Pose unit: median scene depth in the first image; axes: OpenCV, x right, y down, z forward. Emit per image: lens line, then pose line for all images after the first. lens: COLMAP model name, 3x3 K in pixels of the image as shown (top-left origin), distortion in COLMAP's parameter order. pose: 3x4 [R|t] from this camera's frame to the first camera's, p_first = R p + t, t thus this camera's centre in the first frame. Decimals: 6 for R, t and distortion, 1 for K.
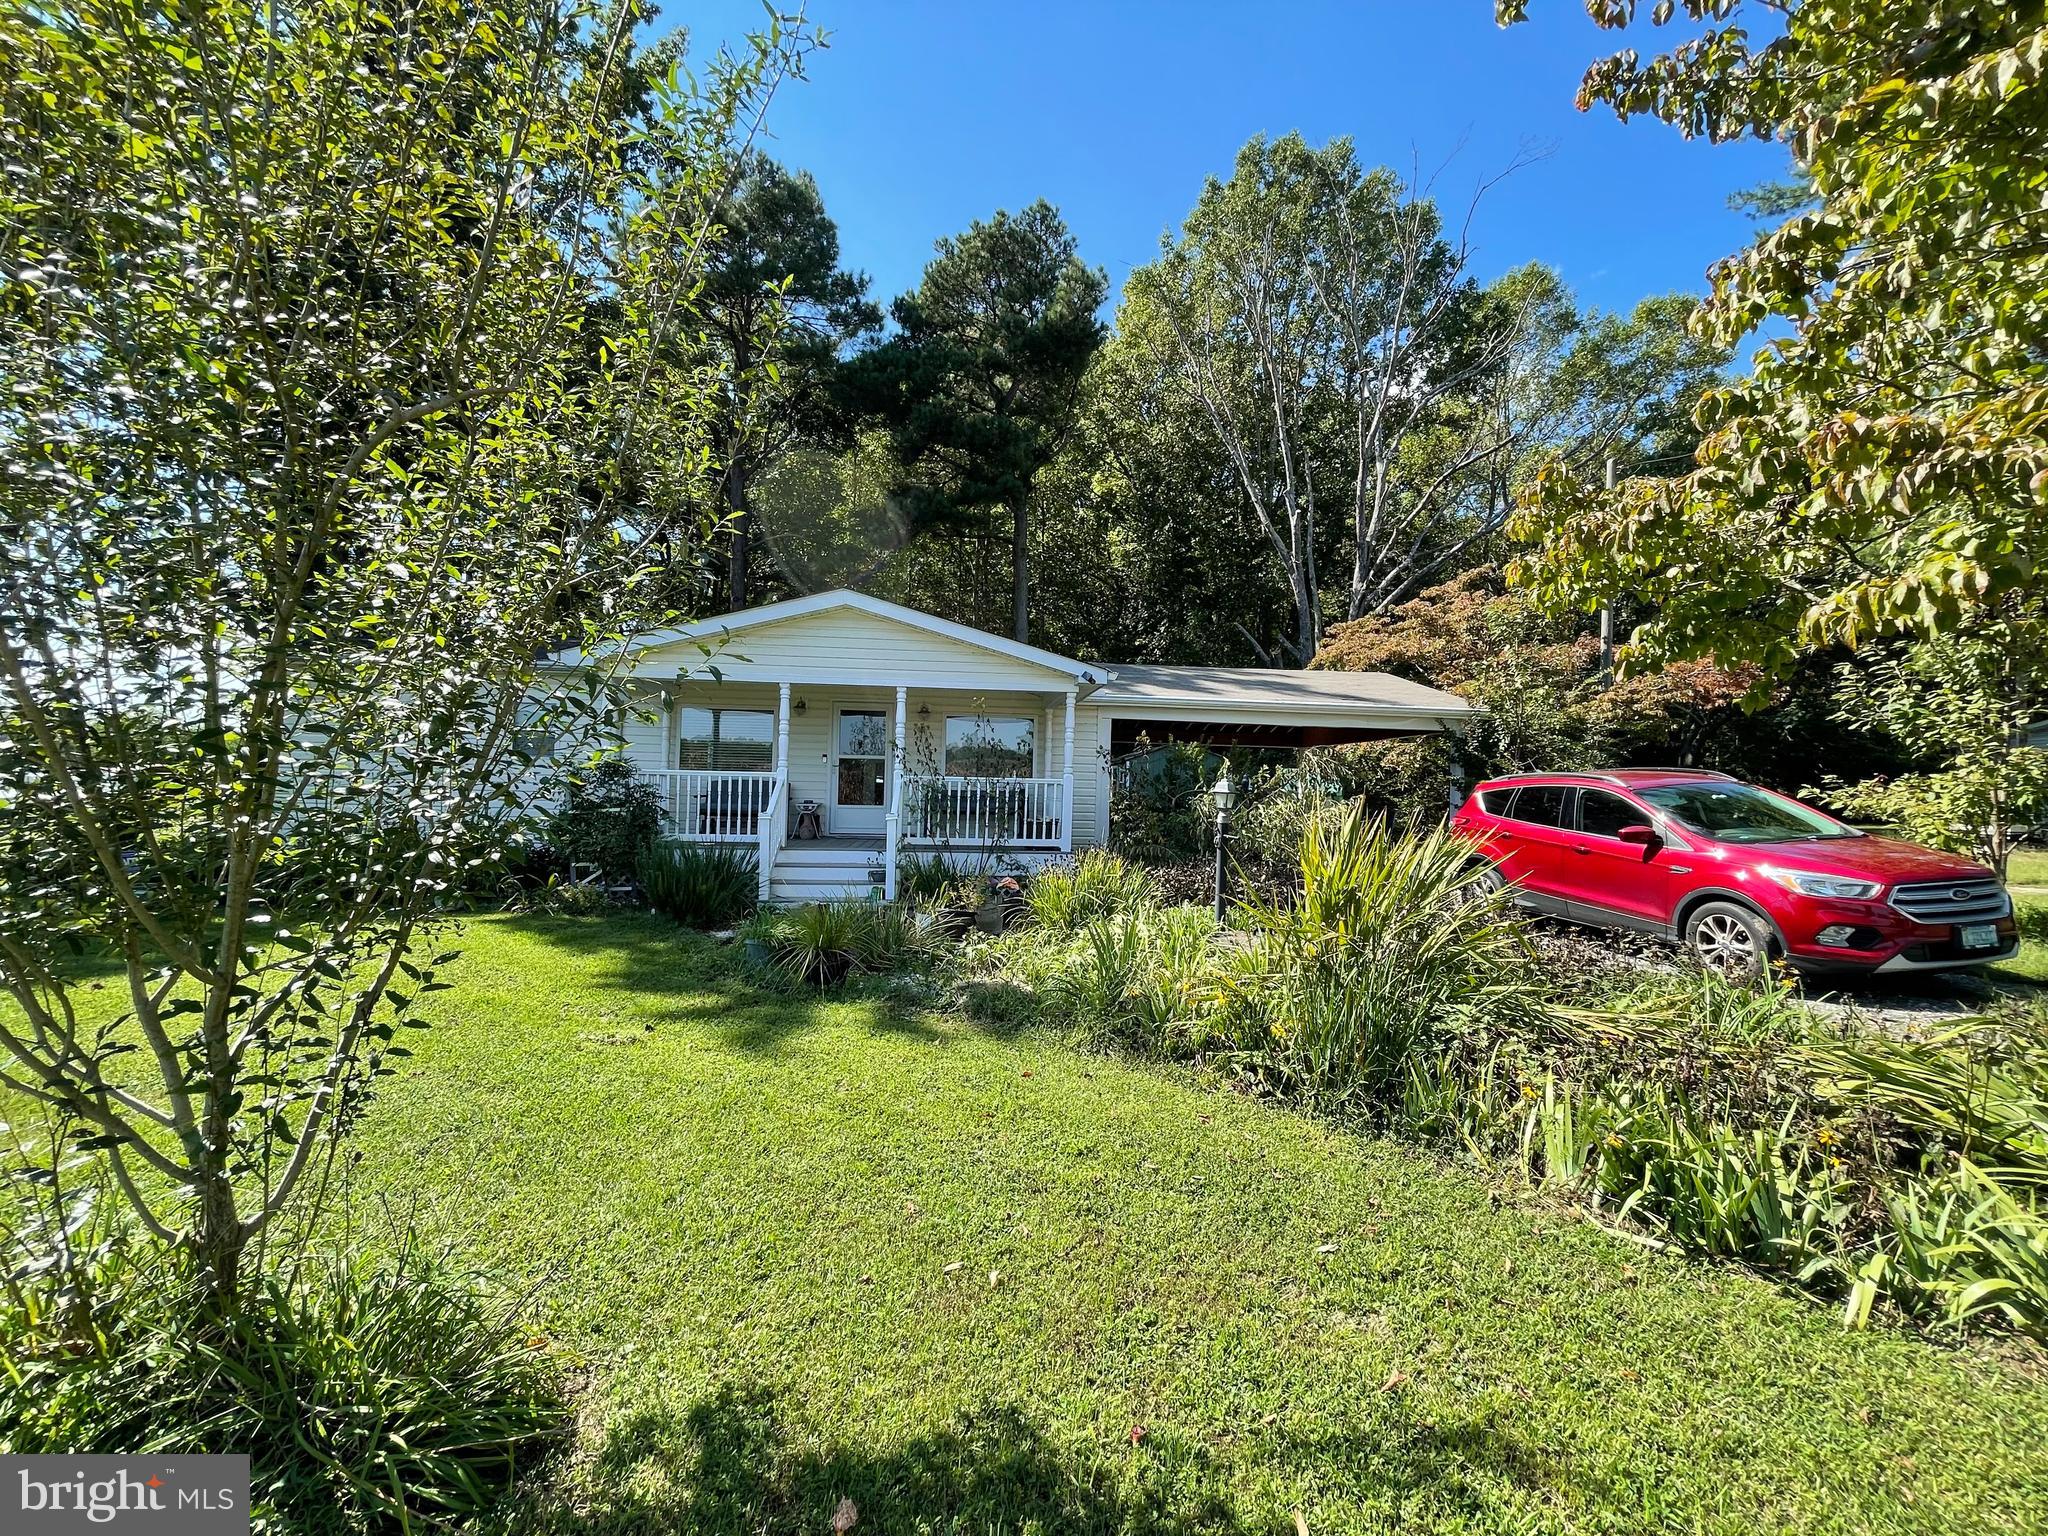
lens RADIAL K [[868.4, 0, 1010.7], [0, 868.4, 771.5], [0, 0, 1]] dist [0.000083, 0.000075]
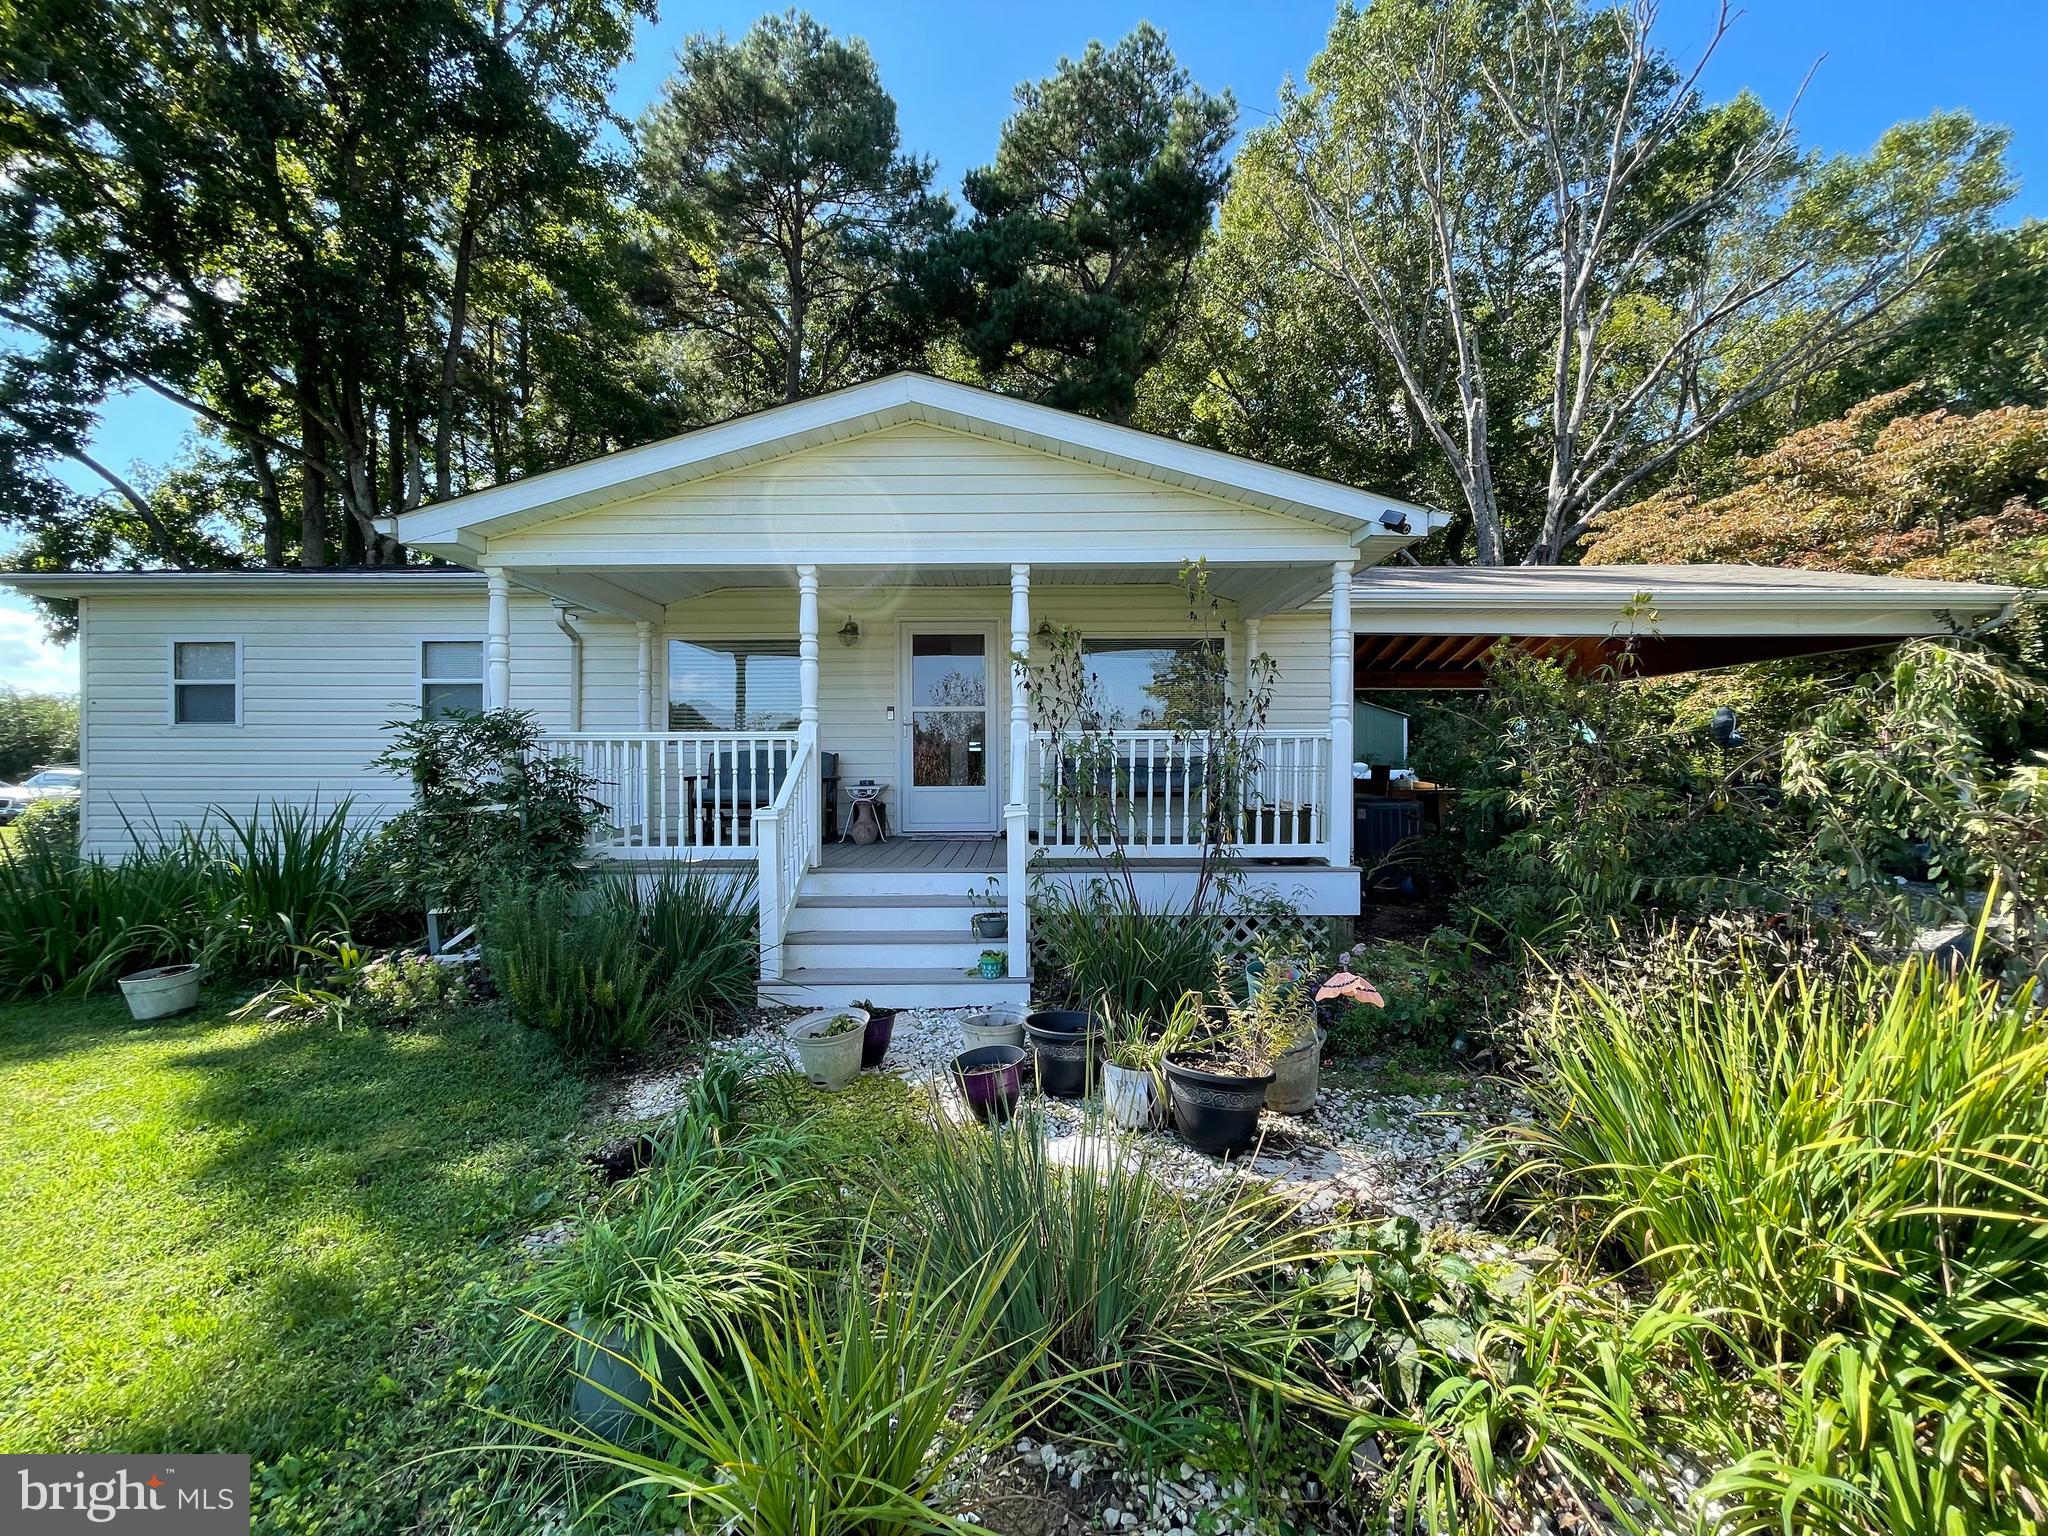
lens RADIAL K [[868.4, 0, 1010.7], [0, 868.4, 771.5], [0, 0, 1]] dist [0.000083, 0.000075]
pose [[0.995434, -0.025641, -0.091941, -0.031277], [0.028475, 0.999155, 0.029645, 0.004780], [0.091104, -0.032128, 0.995323, 0.166902]]
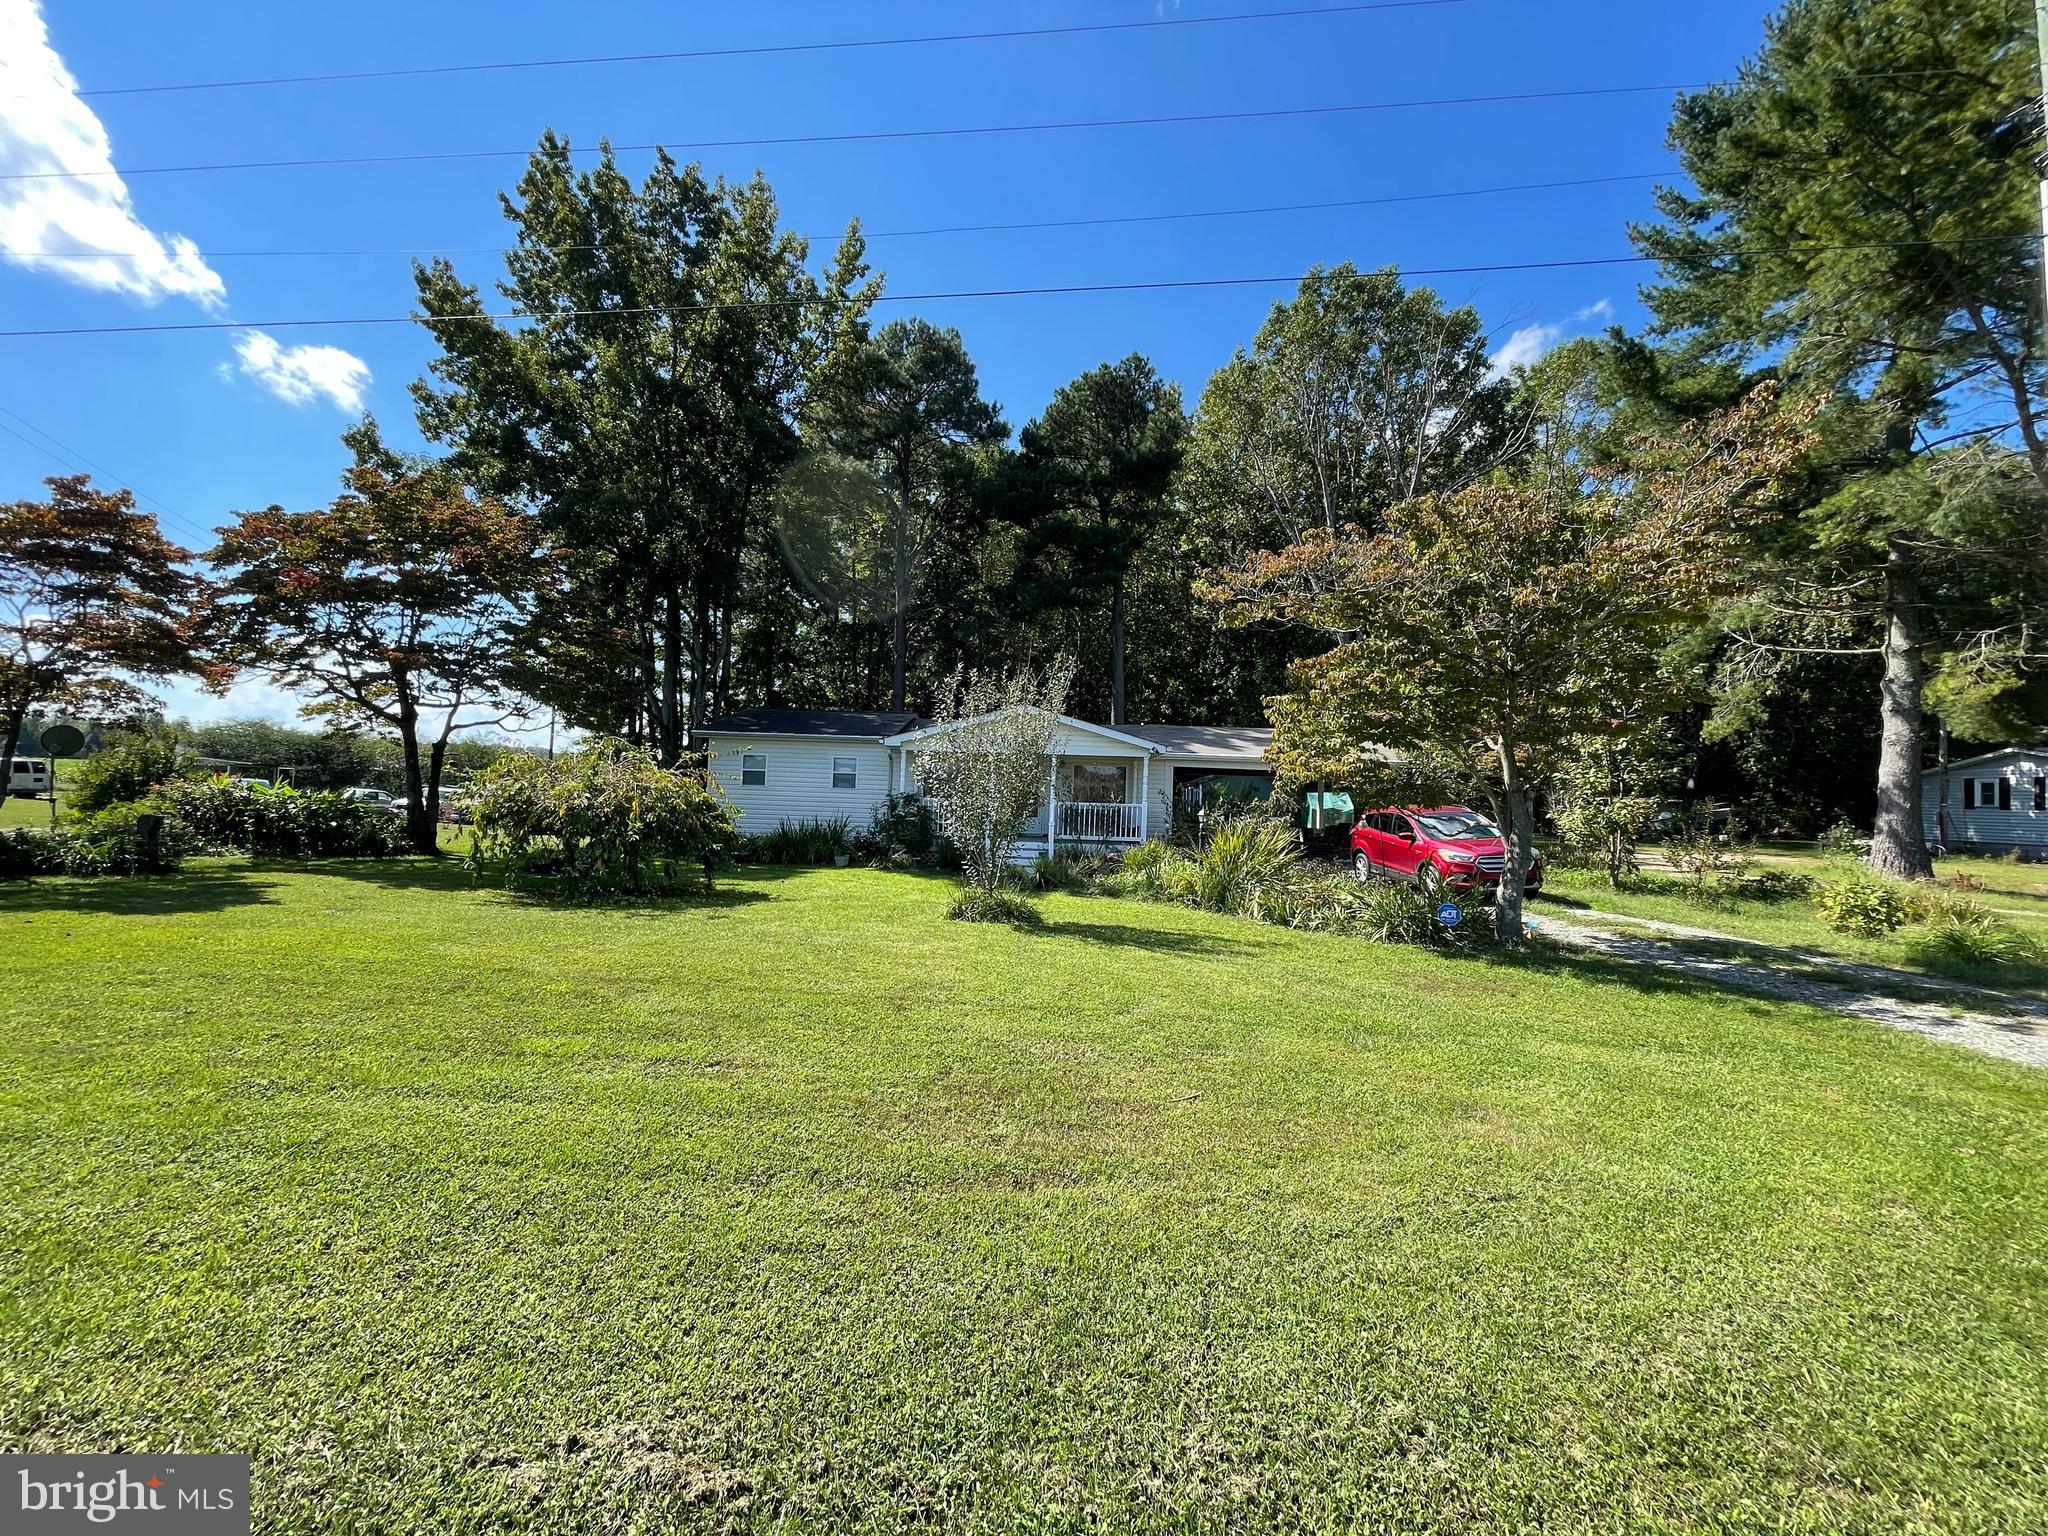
lens RADIAL K [[868.4, 0, 1010.7], [0, 868.4, 771.5], [0, 0, 1]] dist [0.000083, 0.000075]
pose [[0.993943, 0.004315, -0.109812, -0.005231], [-0.005513, 0.999928, -0.010612, -0.015024], [0.109759, 0.011153, 0.993896, -0.319457]]
